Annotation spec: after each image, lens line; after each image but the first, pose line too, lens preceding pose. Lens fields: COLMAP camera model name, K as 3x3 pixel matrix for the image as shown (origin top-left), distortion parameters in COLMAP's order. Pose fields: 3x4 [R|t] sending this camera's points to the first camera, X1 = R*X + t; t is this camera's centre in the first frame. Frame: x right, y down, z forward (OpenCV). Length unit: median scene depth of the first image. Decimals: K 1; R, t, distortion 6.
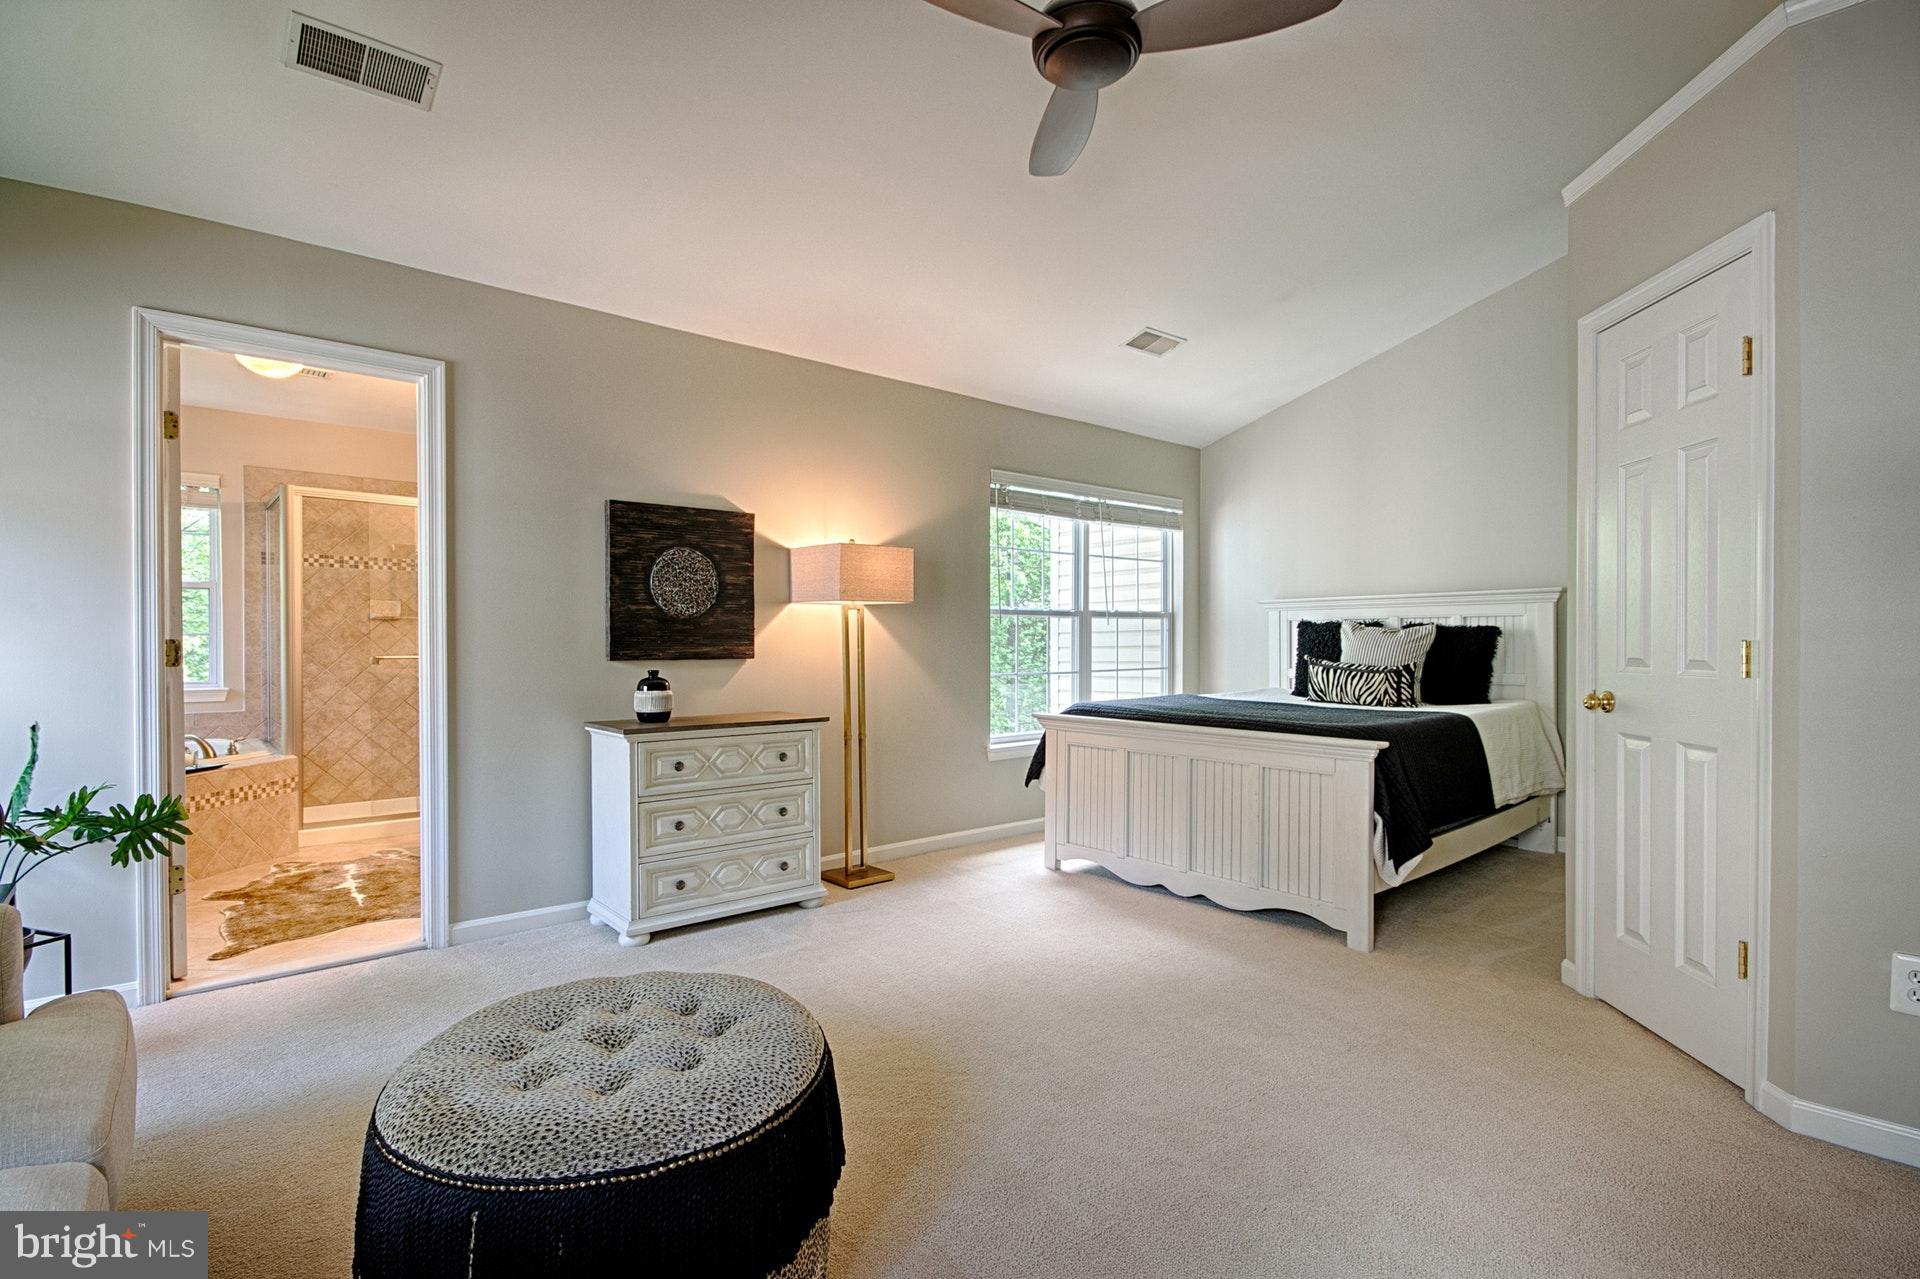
lens RADIAL K [[927.4, 0, 958.9], [0, 927.4, 661.1], [0, 0, 1]] dist [-0.001977, -0.000577]
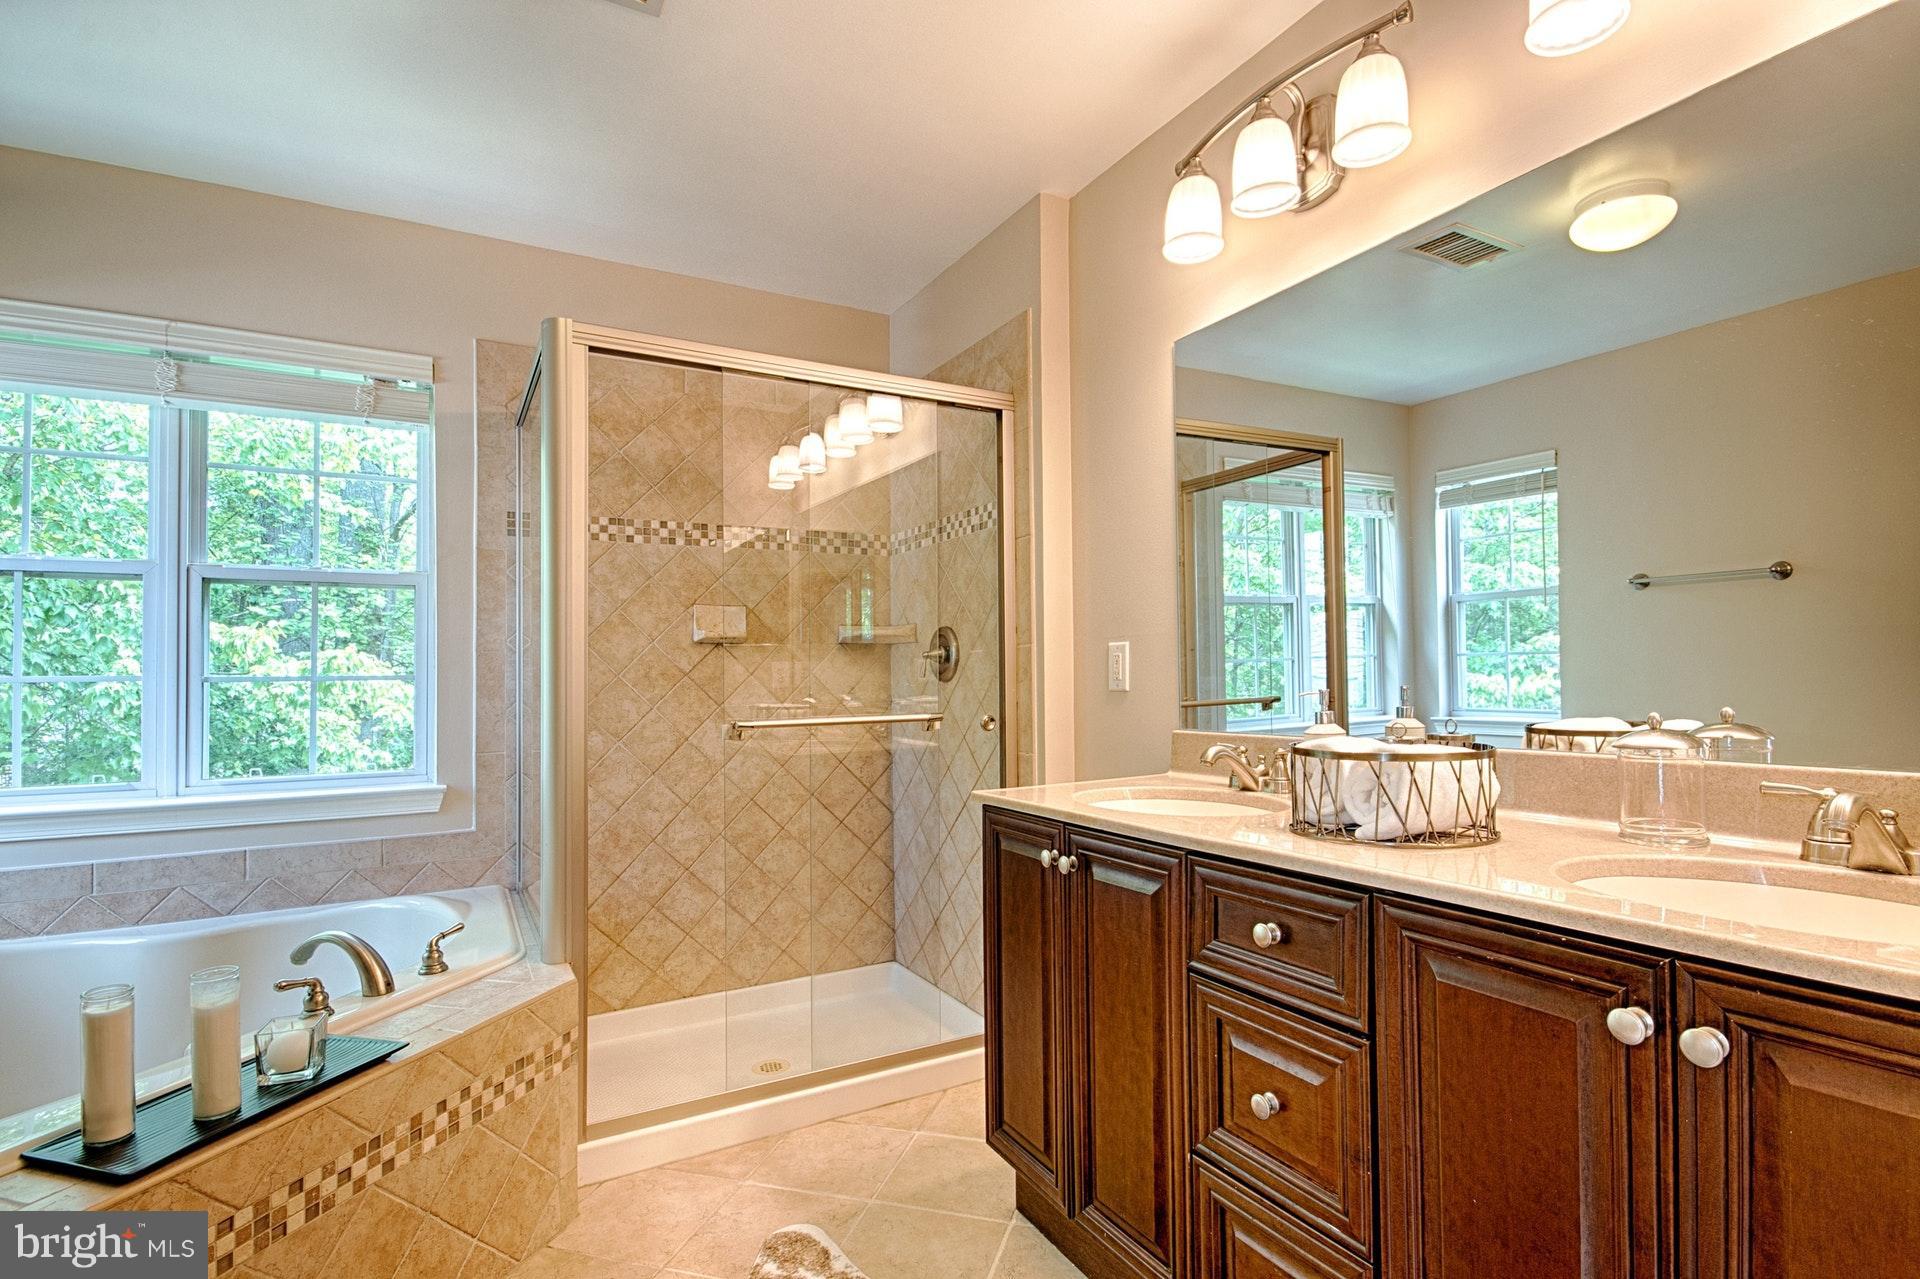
lens RADIAL K [[927.4, 0, 958.9], [0, 927.4, 661.1], [0, 0, 1]] dist [-0.001977, -0.000577]
pose [[0.978632, -0.019680, -0.204678, -0.409212], [0.011838, 0.999151, -0.039466, -0.013788], [0.205281, 0.036199, 0.978033, 0.557425]]
